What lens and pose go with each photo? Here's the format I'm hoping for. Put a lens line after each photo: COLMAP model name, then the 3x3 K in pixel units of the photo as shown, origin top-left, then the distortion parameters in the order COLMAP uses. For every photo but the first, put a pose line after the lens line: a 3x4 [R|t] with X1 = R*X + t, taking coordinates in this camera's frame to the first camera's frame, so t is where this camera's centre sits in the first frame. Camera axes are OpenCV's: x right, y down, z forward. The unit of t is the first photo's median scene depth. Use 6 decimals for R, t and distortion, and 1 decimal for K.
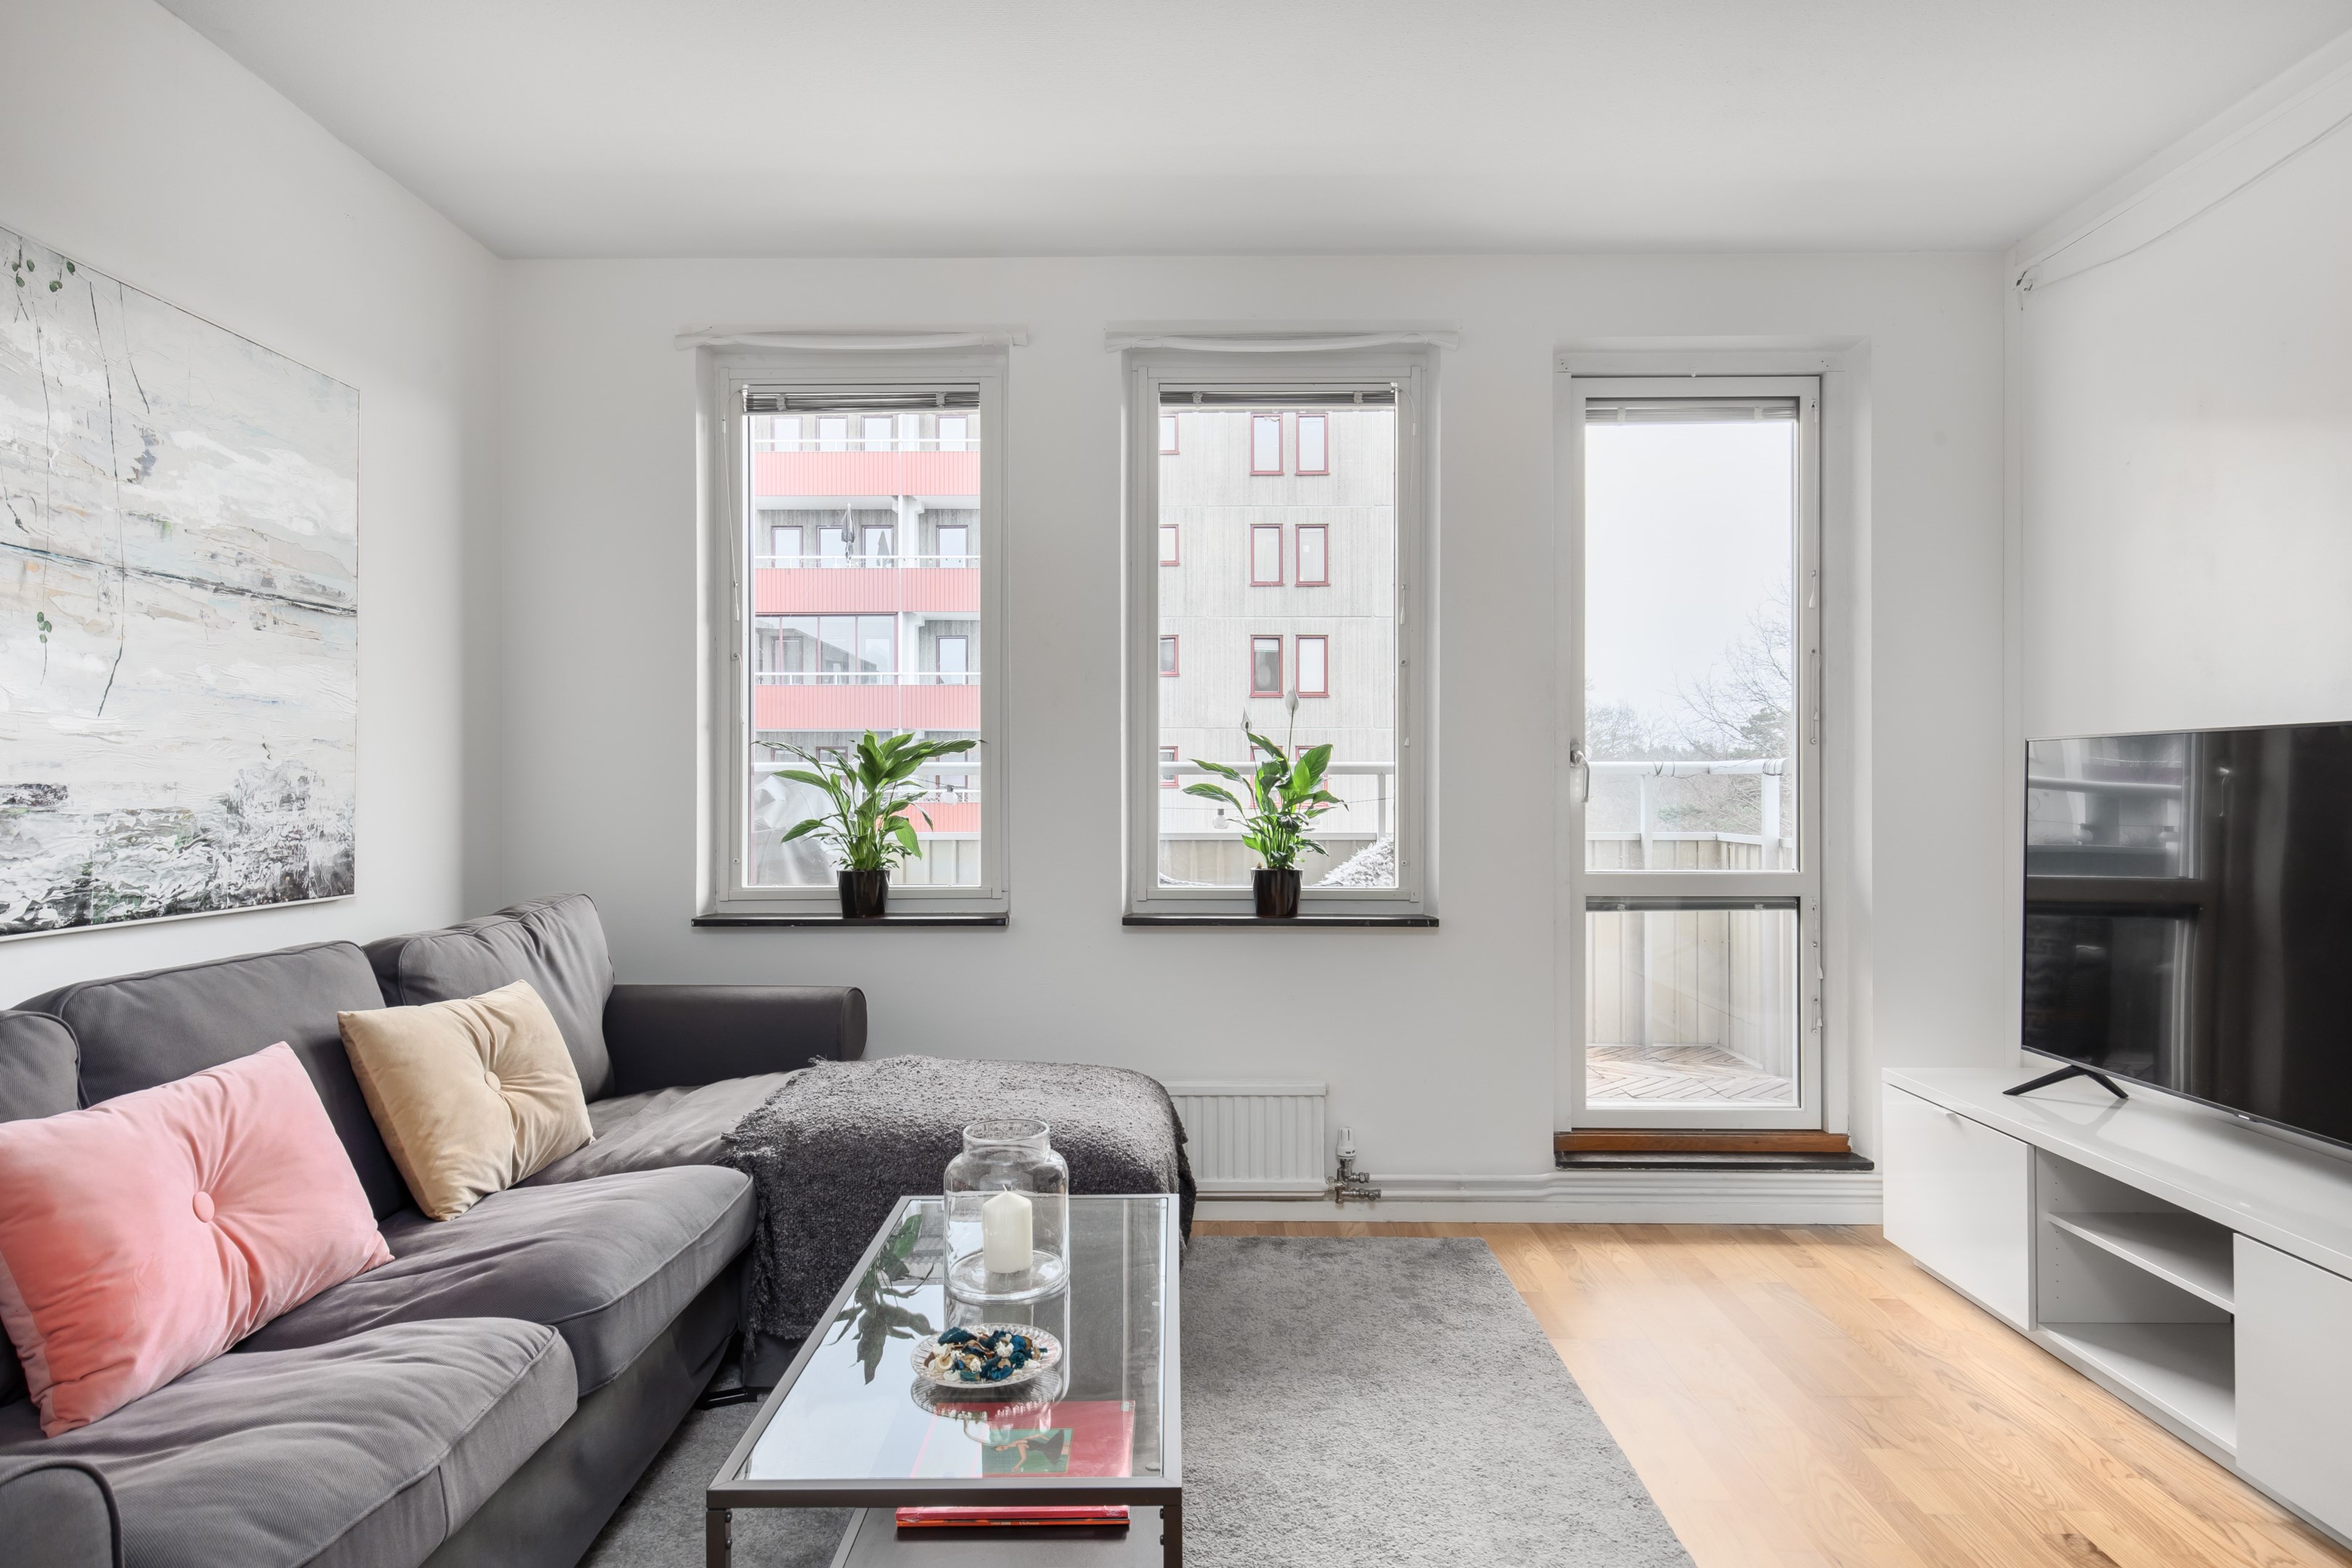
lens RADIAL K [[1381.6, 0, 1157.7], [0, 1381.6, 787.5], [0, 0, 1]] dist [0.018201, -0.005951]
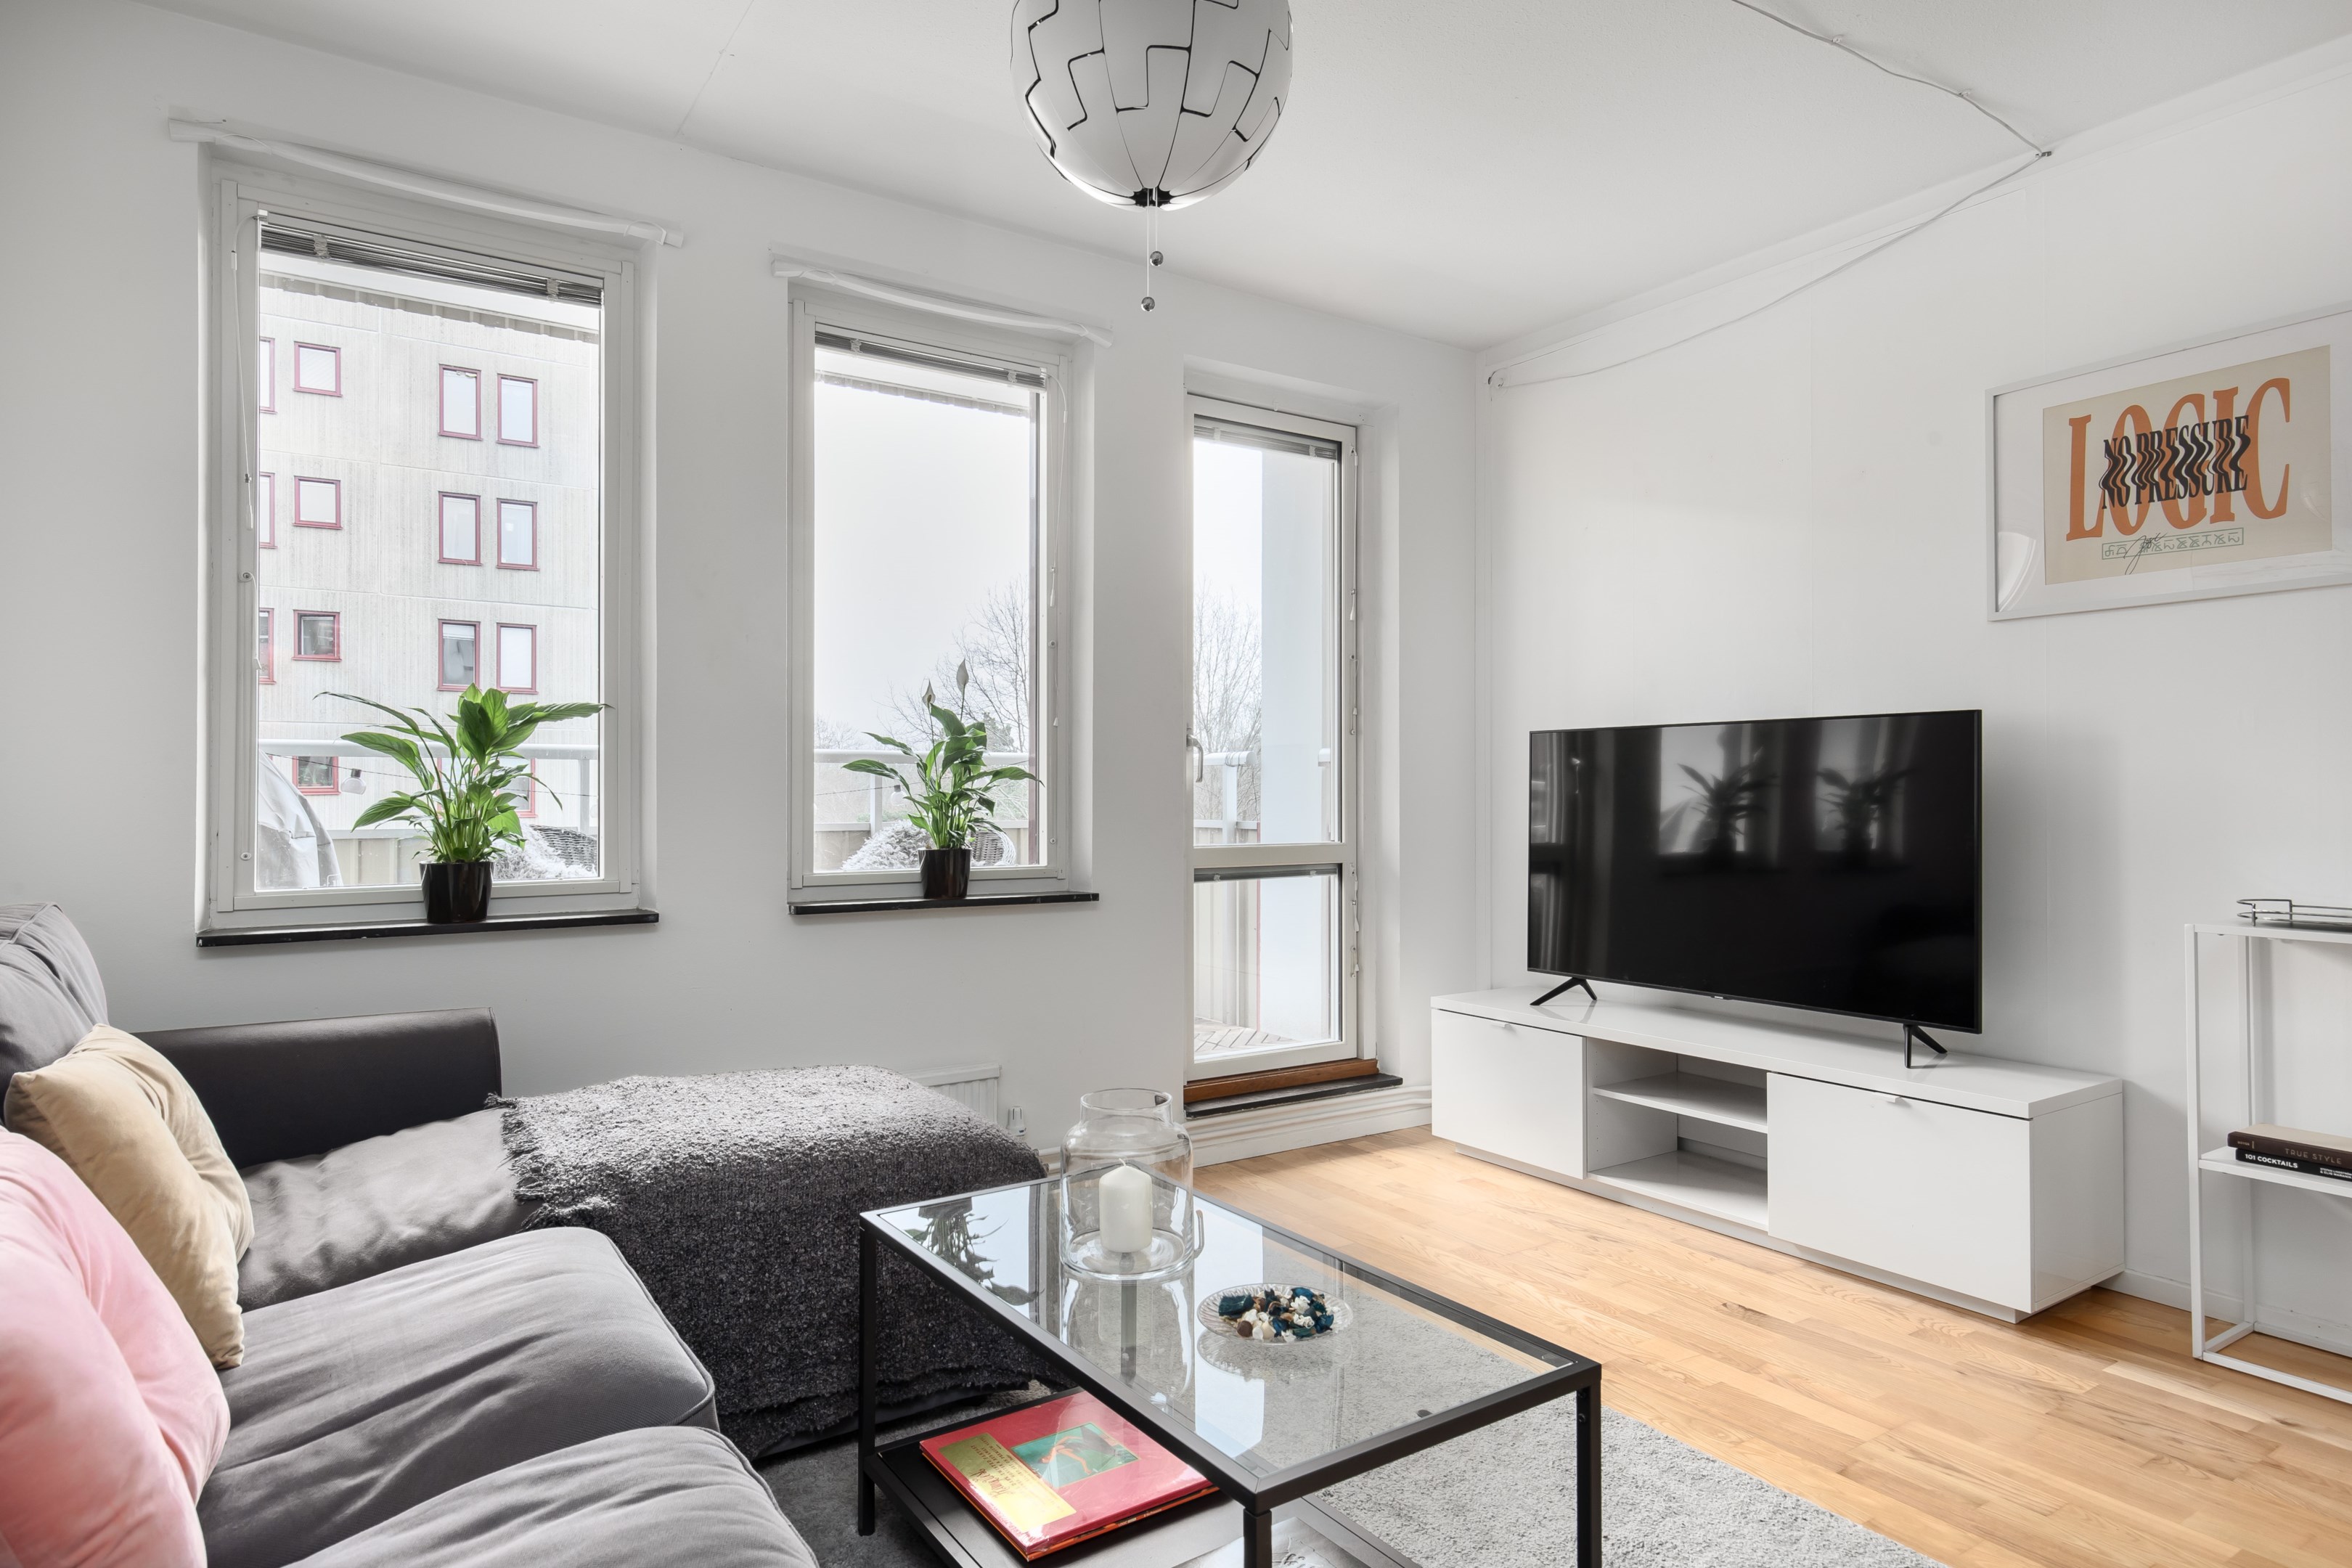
lens RADIAL K [[1381.6, 0, 1185.7], [0, 1381.6, 786.5], [0, 0, 1]] dist [0.018201, -0.005951]
pose [[0.815156, 0.003837, 0.579229, -0.333200], [0.001951, 0.999954, -0.009370, 0.024540], [-0.579239, 0.008768, 0.815111, 0.115138]]
